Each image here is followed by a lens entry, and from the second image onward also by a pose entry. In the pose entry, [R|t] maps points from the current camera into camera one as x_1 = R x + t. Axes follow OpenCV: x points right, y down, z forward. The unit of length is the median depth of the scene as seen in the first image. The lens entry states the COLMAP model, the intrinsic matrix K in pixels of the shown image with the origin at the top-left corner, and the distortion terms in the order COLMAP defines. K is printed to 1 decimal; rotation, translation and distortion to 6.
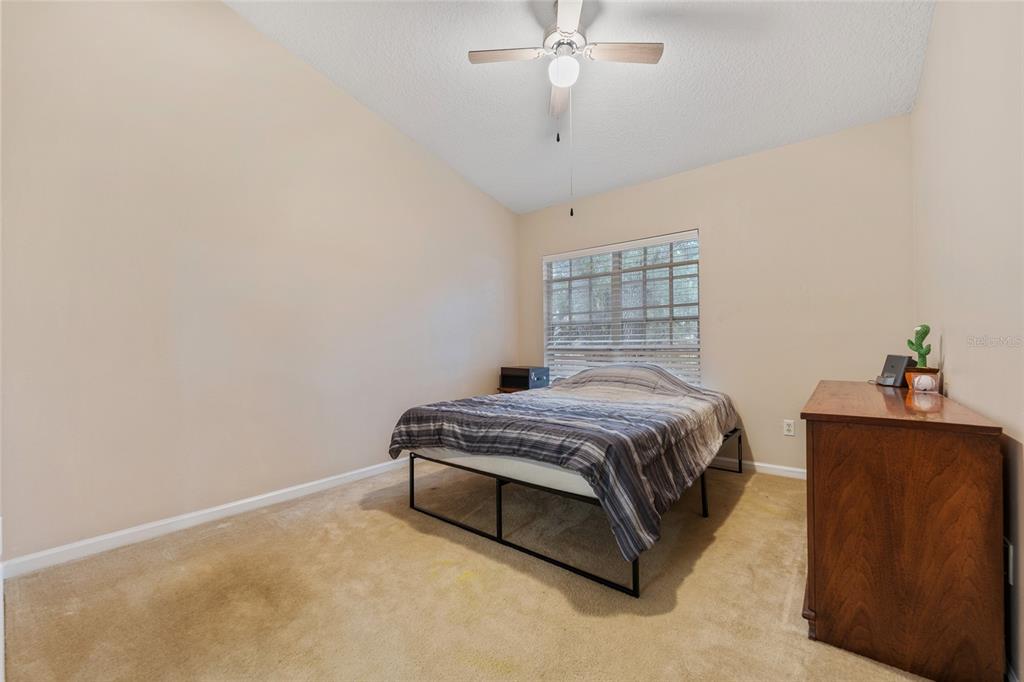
lens RADIAL K [[409.6, 0, 512.0], [0, 409.6, 341.0], [0, 0, 1]] dist [-0.057935, -0.000030]
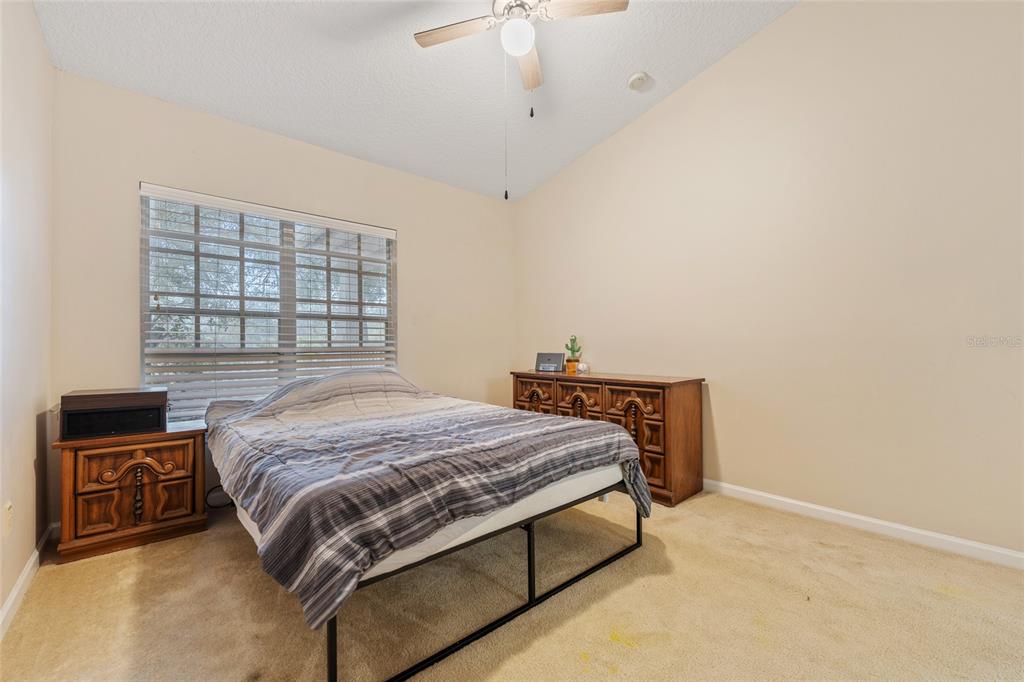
lens RADIAL K [[418.4, 0, 507.4], [0, 418.4, 344.9], [0, 0, 1]] dist [-0.000612, -0.000037]
pose [[0.173700, 0.006970, 0.984774, -0.757124], [-0.009038, 0.999944, -0.005483, 0.012495], [-0.984757, -0.007948, 0.173753, 0.843969]]
